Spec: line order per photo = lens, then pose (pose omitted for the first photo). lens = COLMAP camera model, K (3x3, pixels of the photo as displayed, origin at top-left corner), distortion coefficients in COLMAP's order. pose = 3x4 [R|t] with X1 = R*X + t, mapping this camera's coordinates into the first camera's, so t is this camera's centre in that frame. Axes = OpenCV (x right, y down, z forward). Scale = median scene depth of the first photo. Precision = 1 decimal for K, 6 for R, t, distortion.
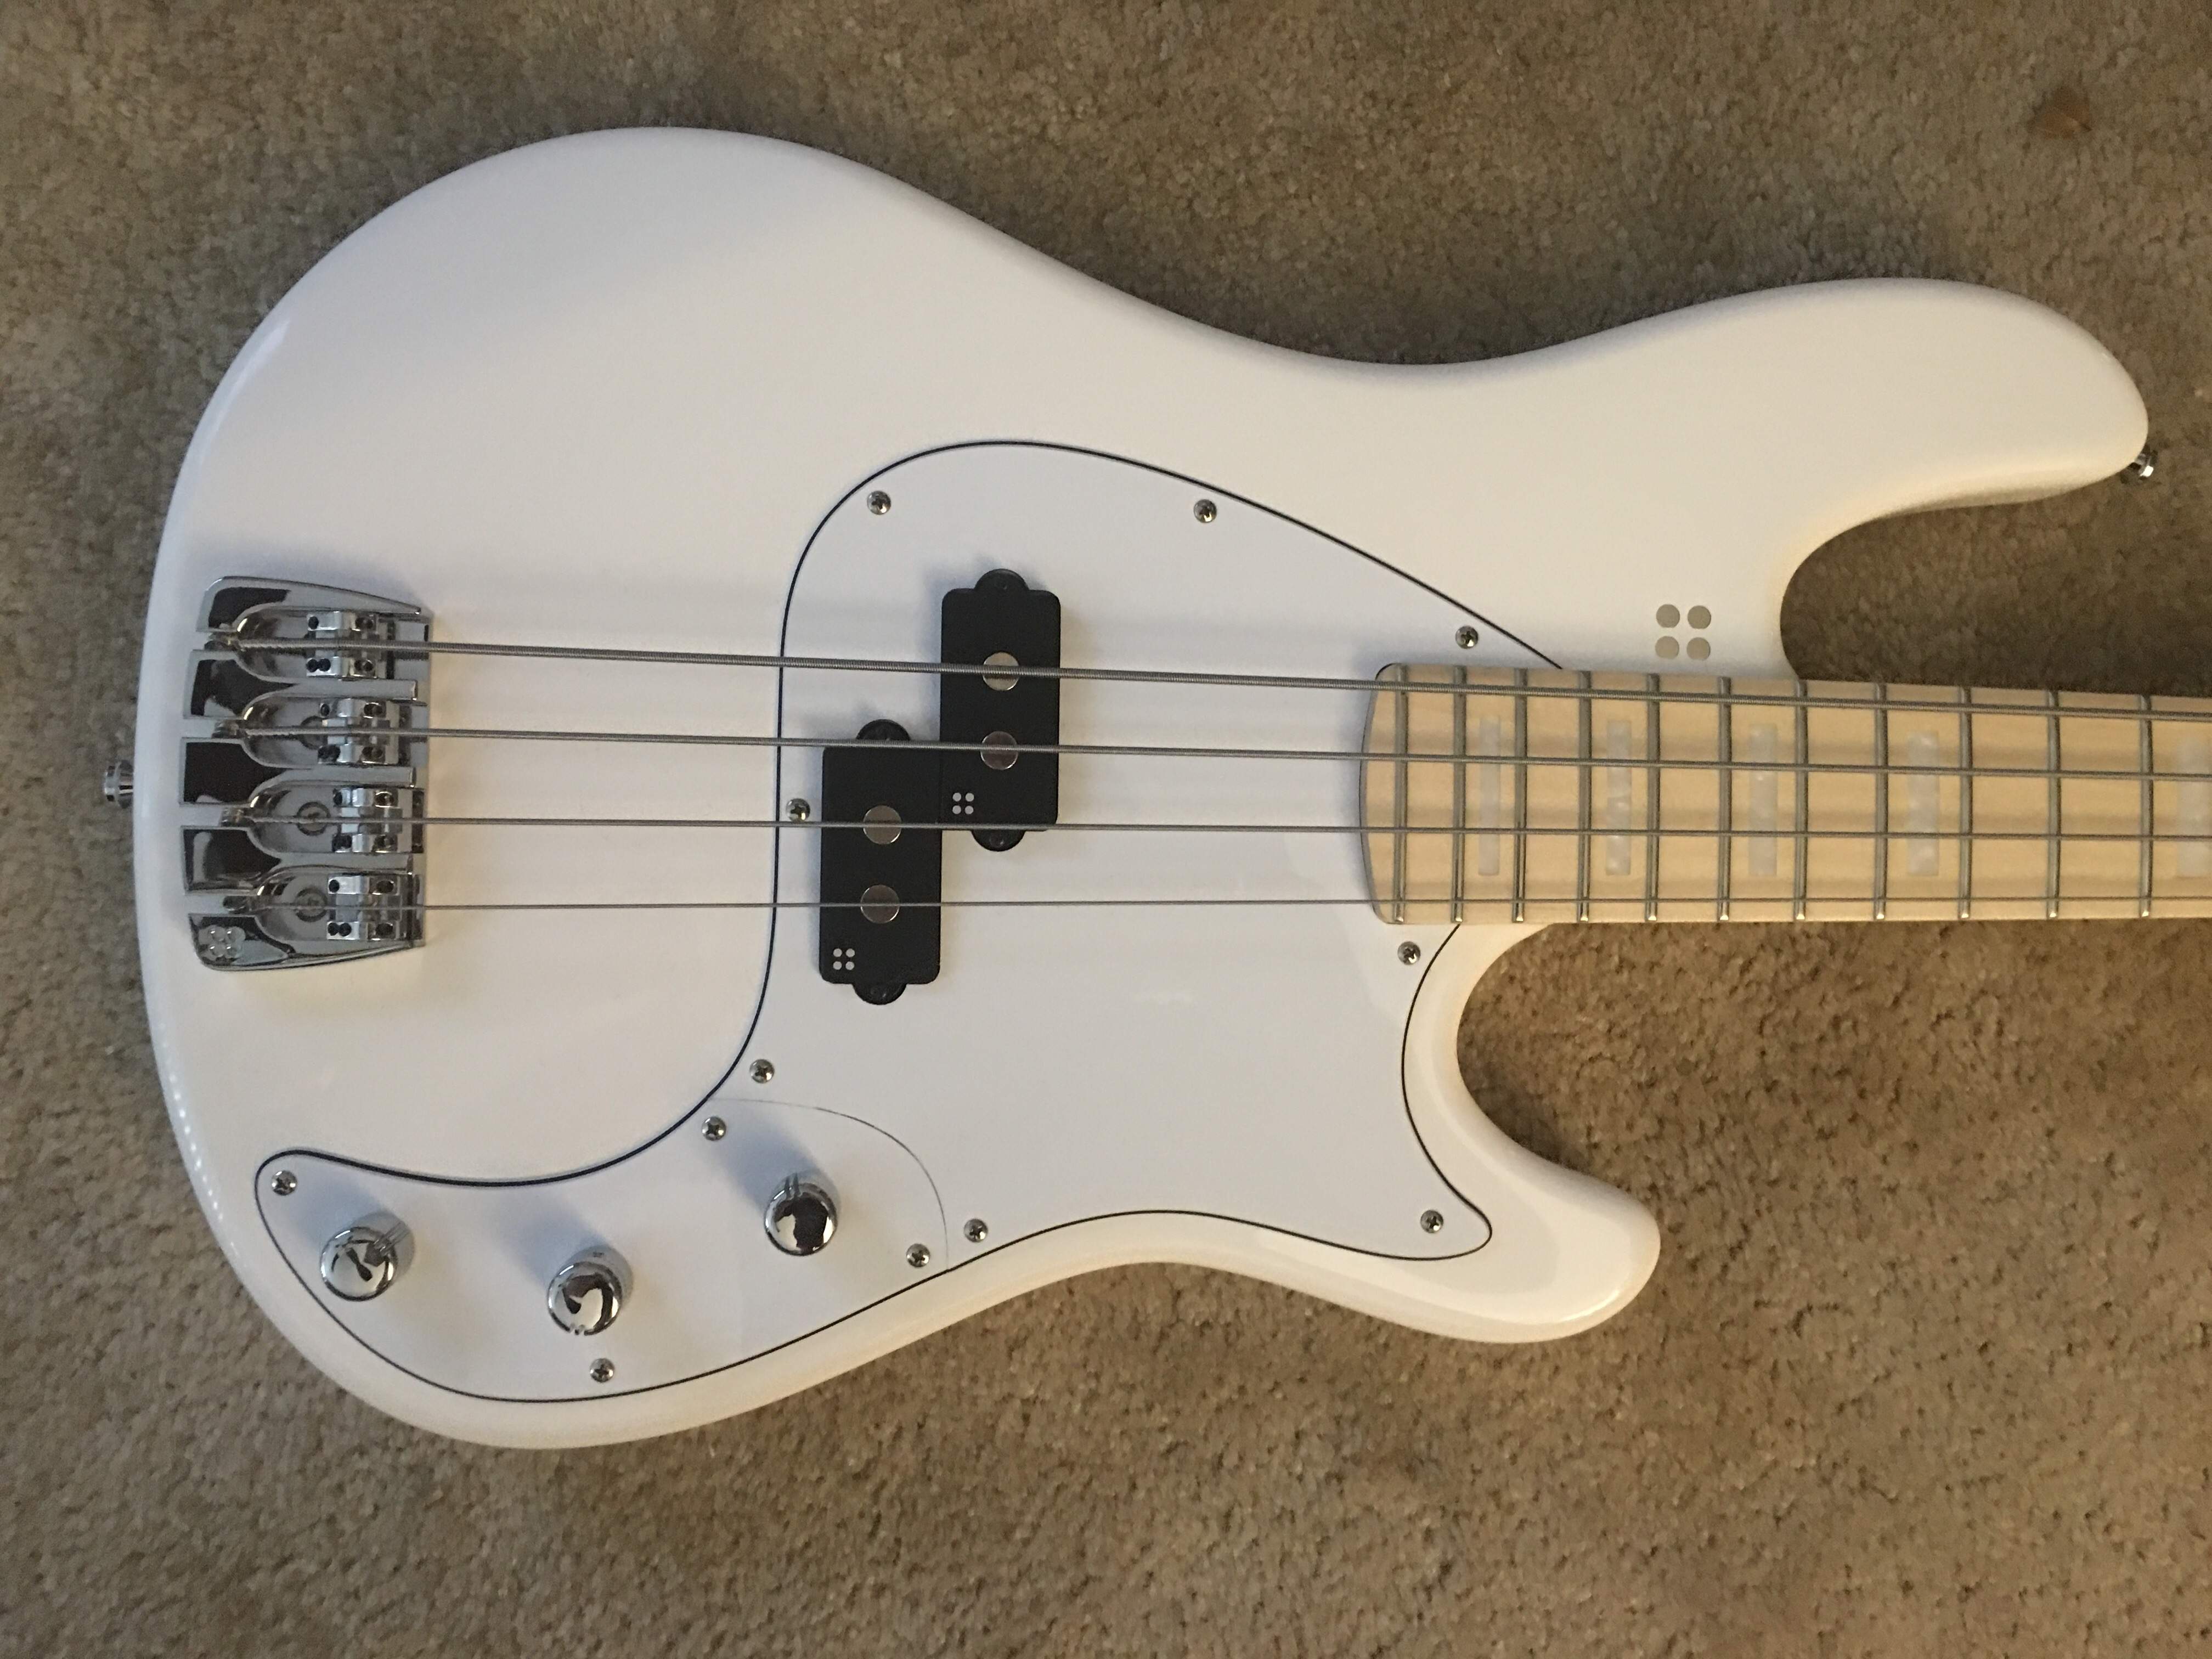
lens RADIAL K [[1865.1, 0, 1106.0], [0, 1865.1, 829.5], [0, 0, 1]] dist [0.071768, -0.111533]
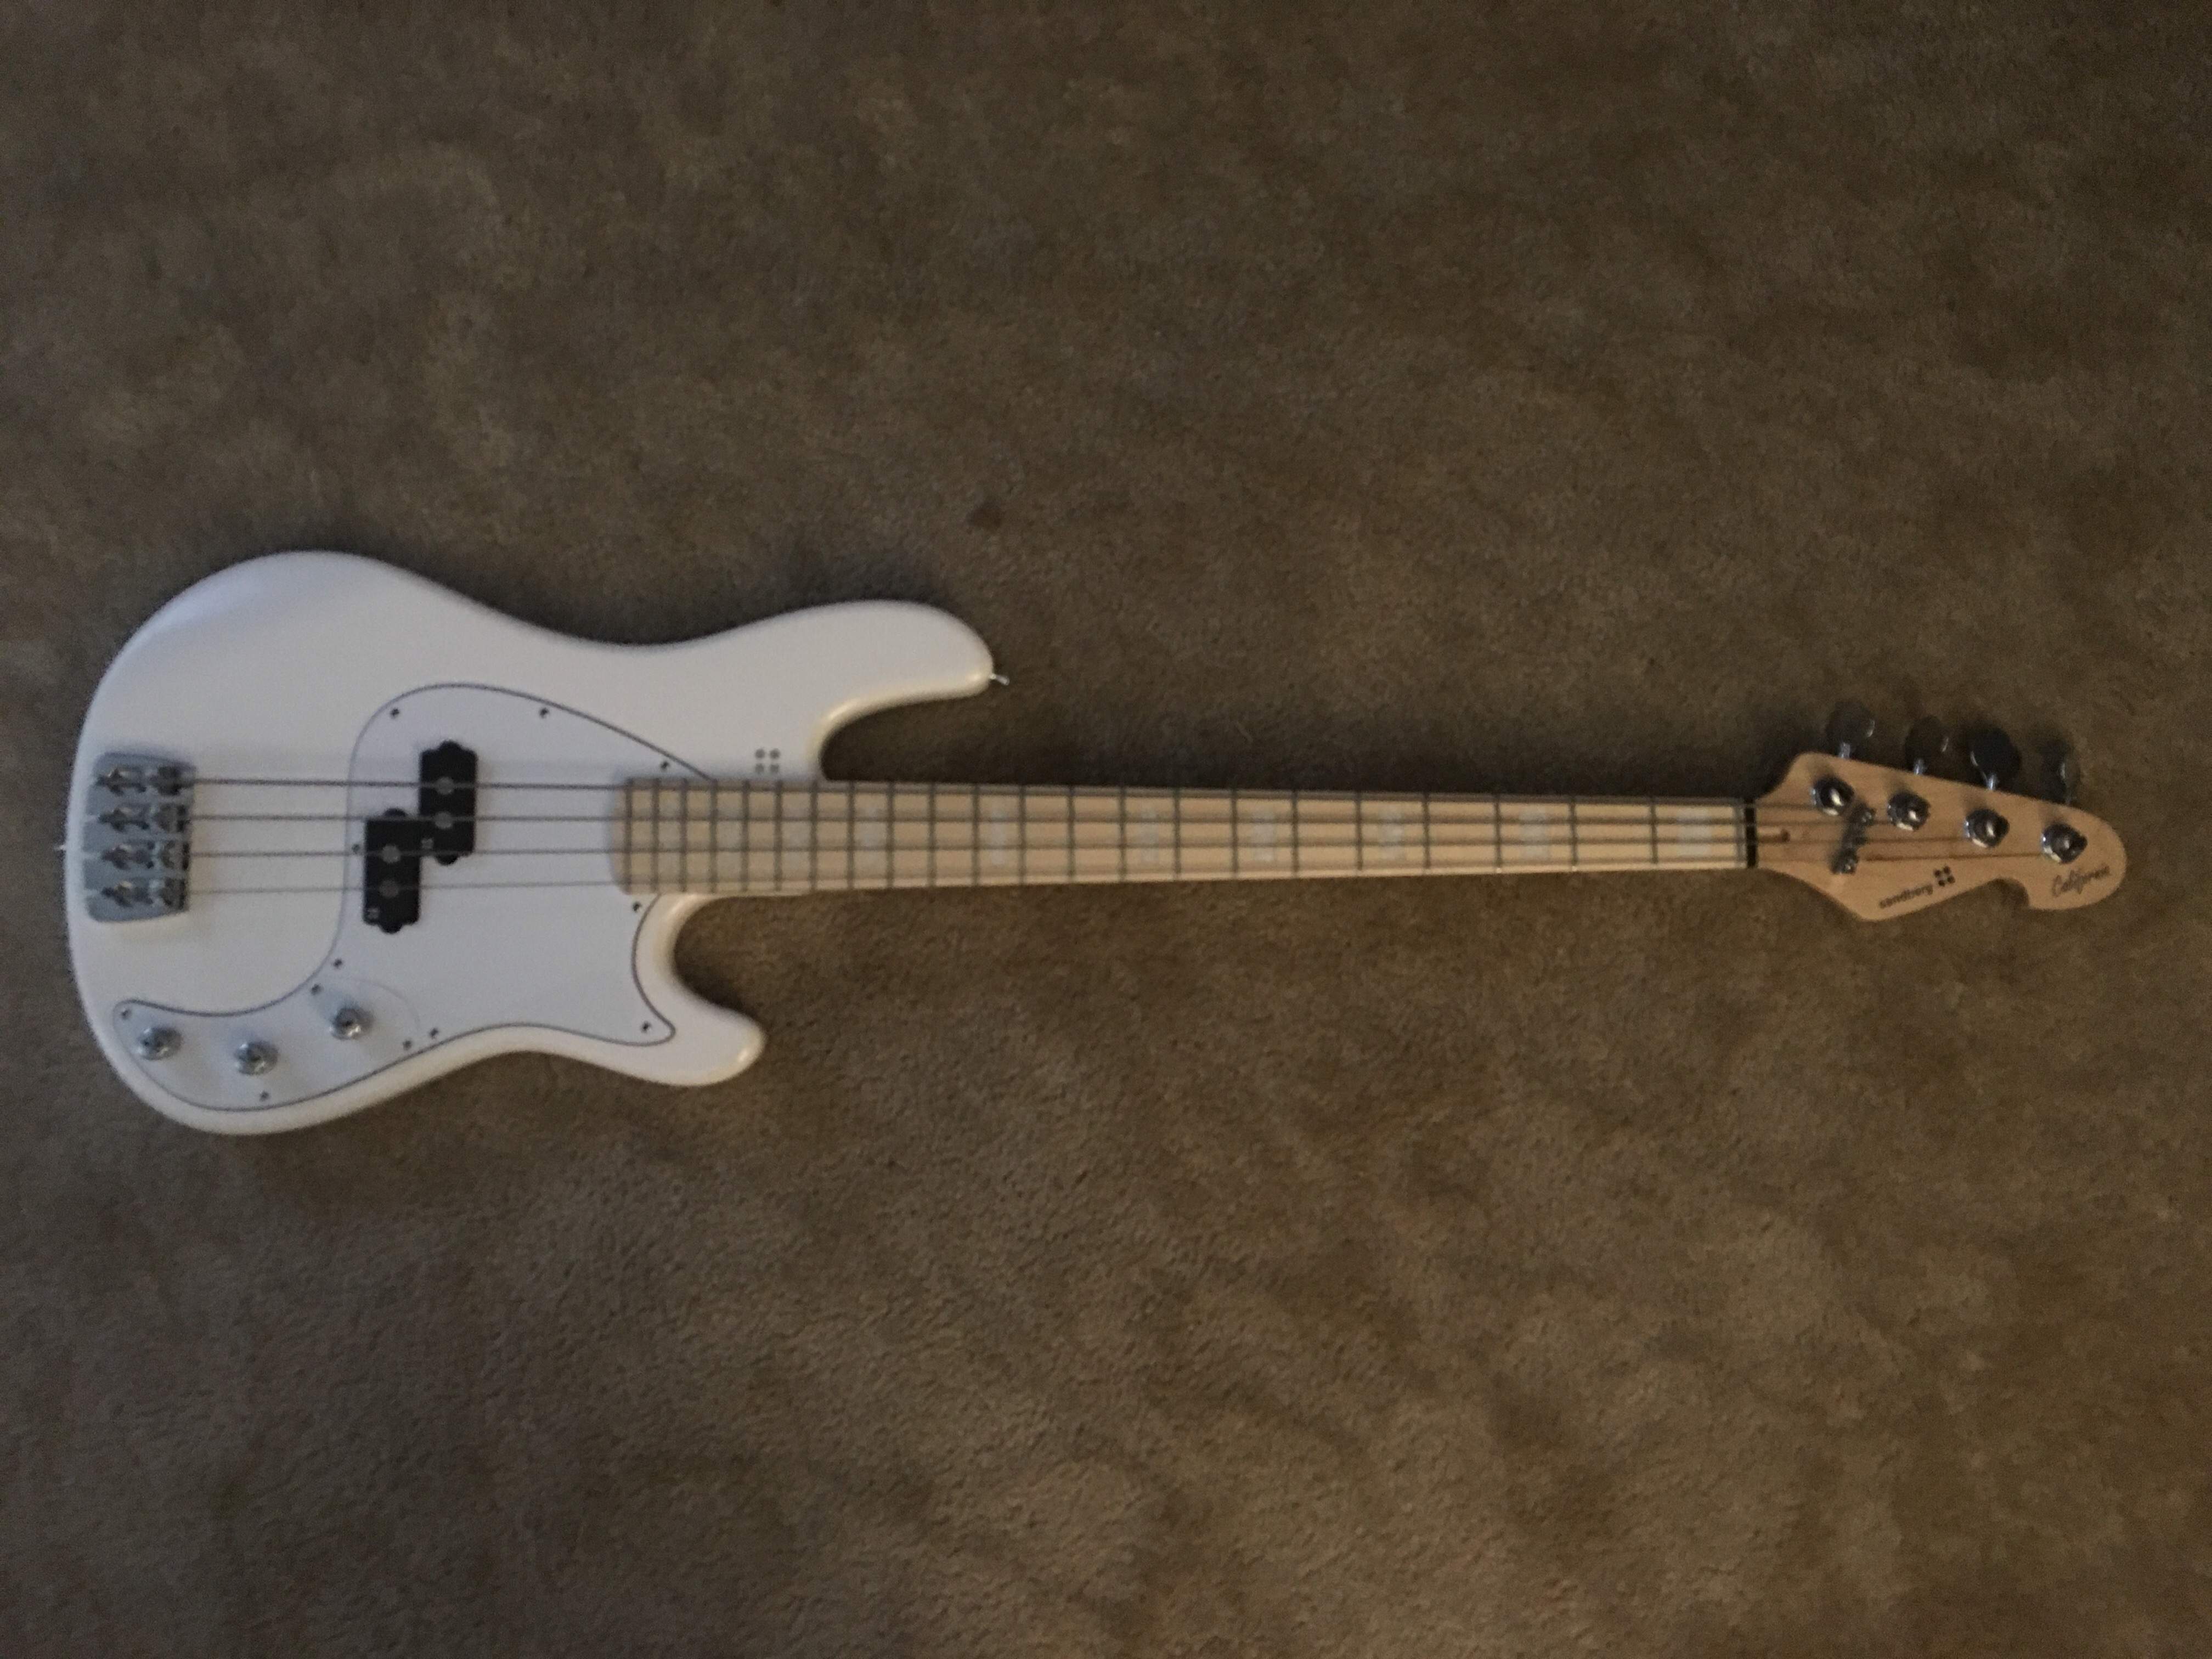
lens RADIAL K [[1858.9, 0, 1116.8], [0, 1858.9, 824.5], [0, 0, 1]] dist [0.071114, -0.101000]
pose [[0.999445, -0.024271, -0.022814, 0.725912], [0.022375, 0.996547, -0.079956, 0.146167], [0.024676, 0.079401, 0.996537, -1.117679]]
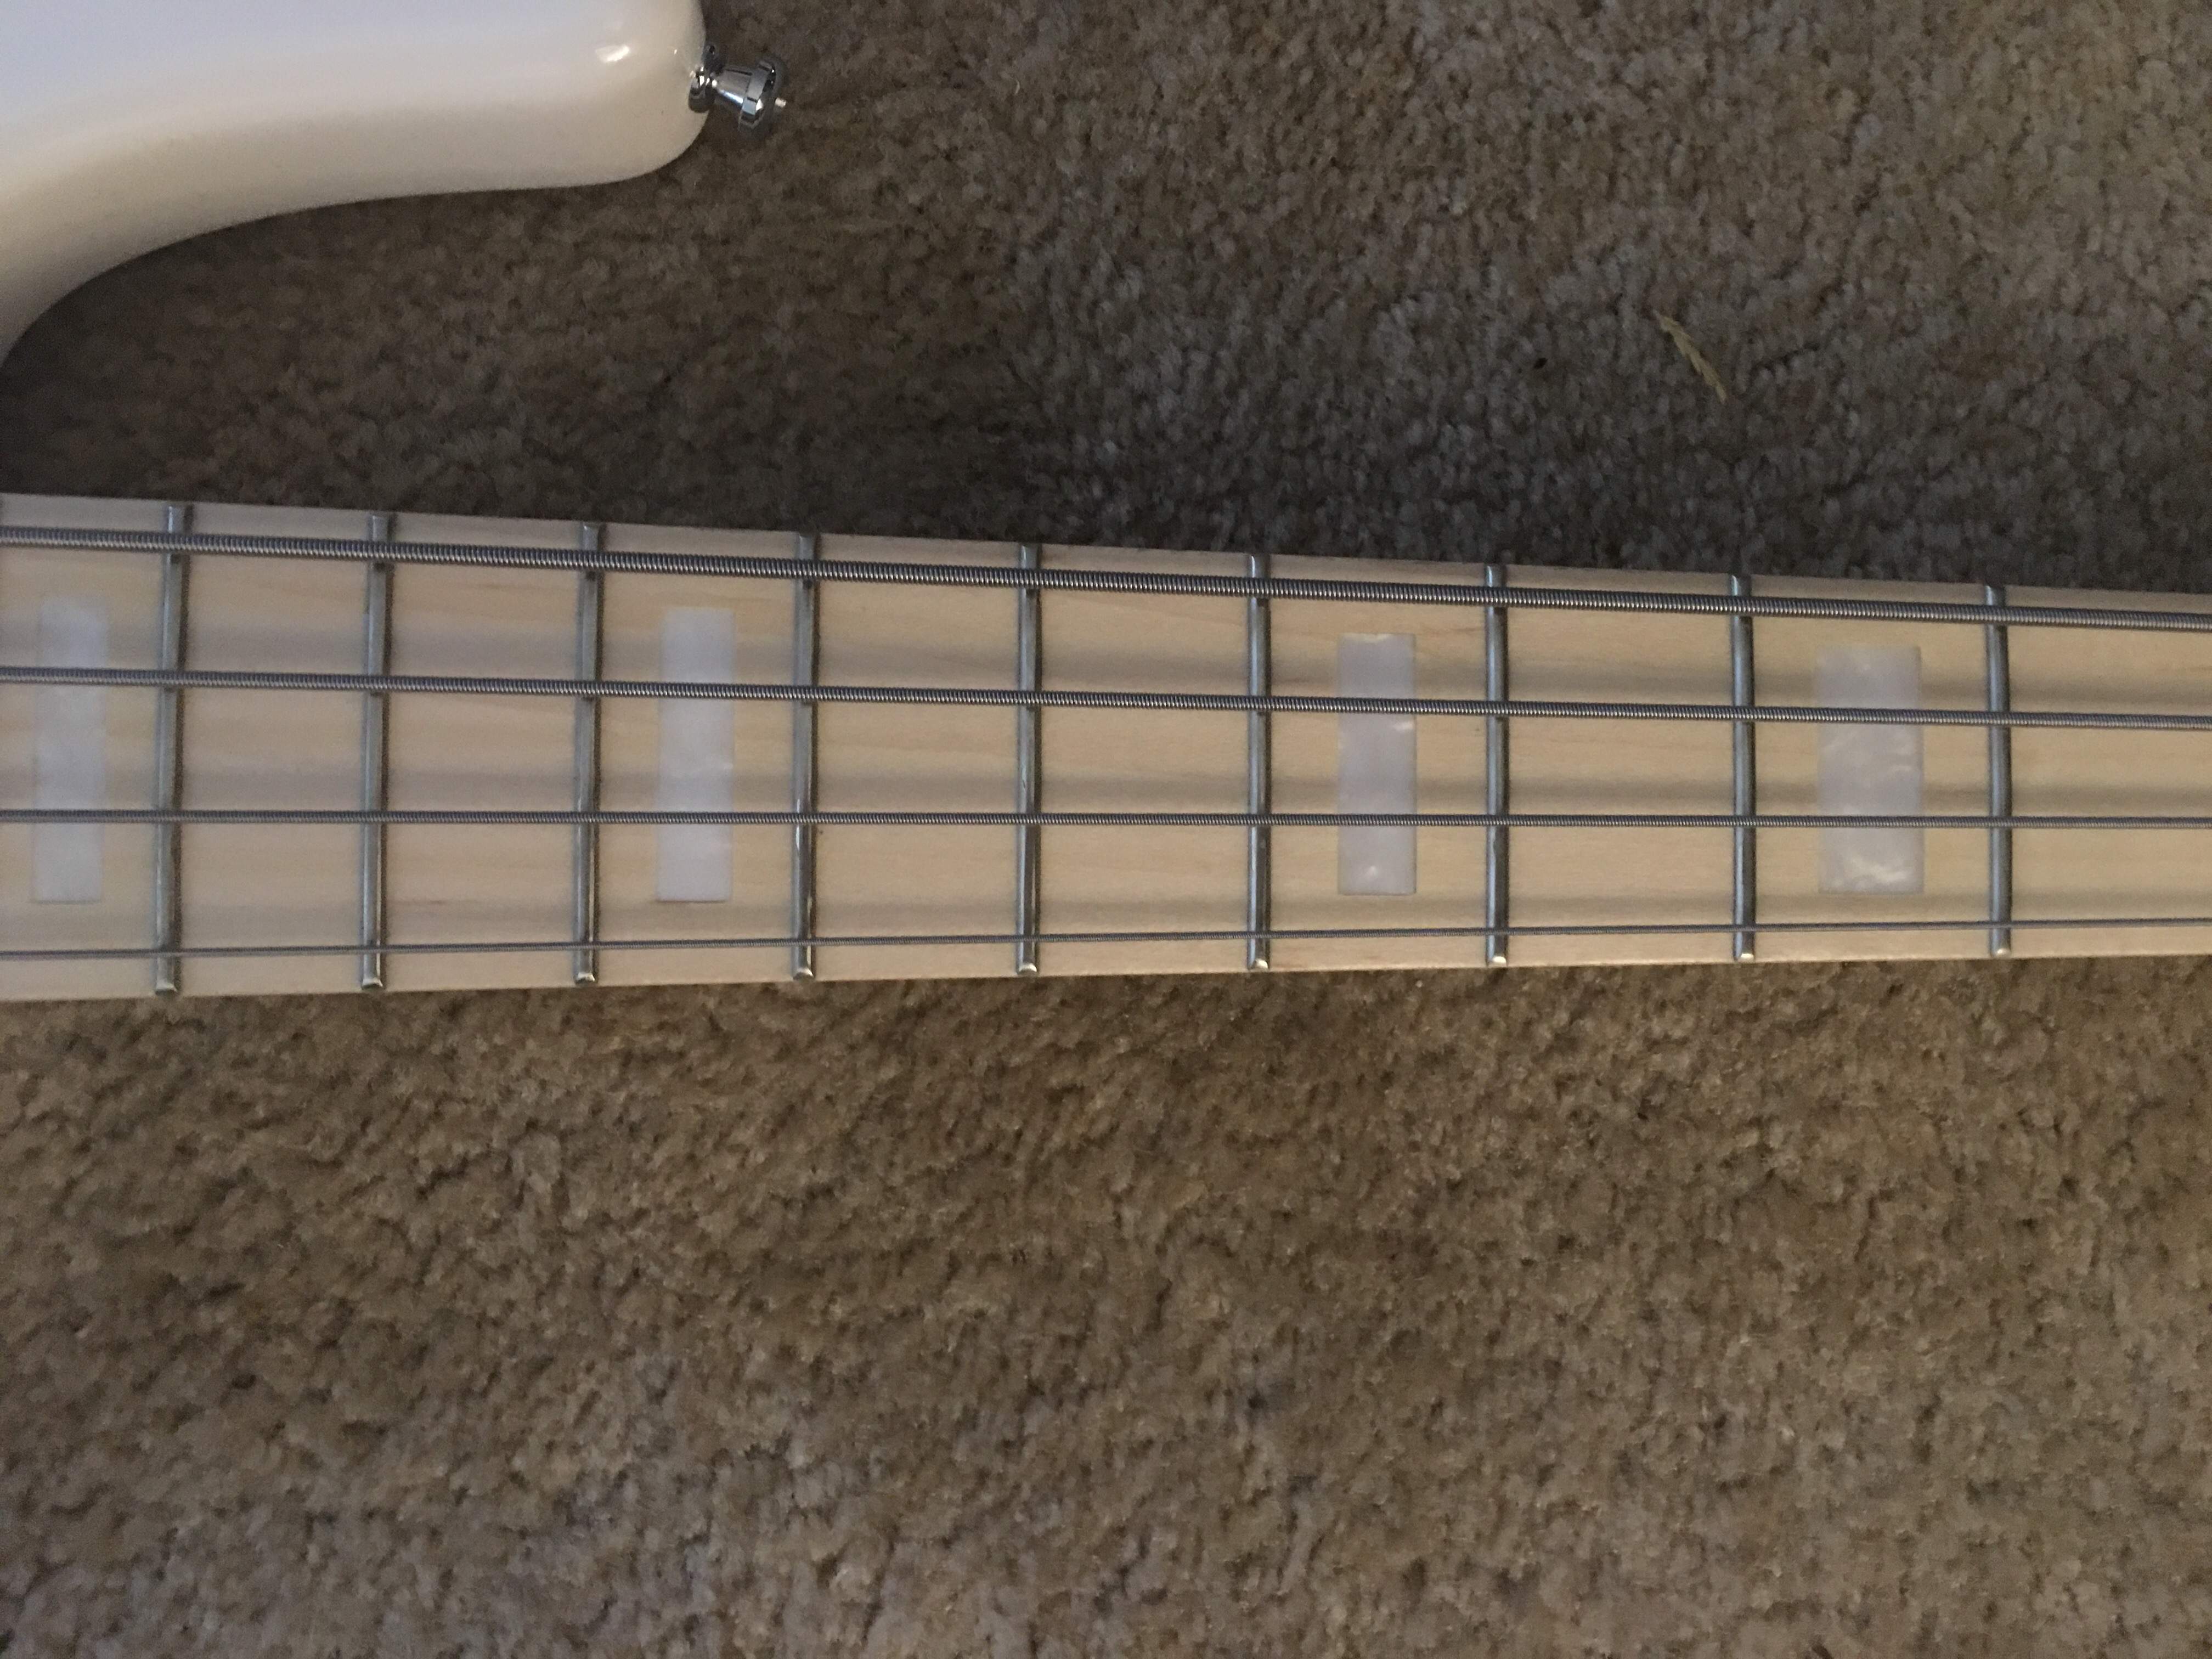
lens RADIAL K [[2017.5, 0, 1106.0], [0, 2017.5, 829.5], [0, 0, 1]] dist [0.077967, -0.131540]
pose [[0.999723, -0.009010, 0.021737, 0.634636], [0.009426, 0.999773, -0.019100, 0.017225], [-0.021560, 0.019299, 0.999581, 0.450655]]
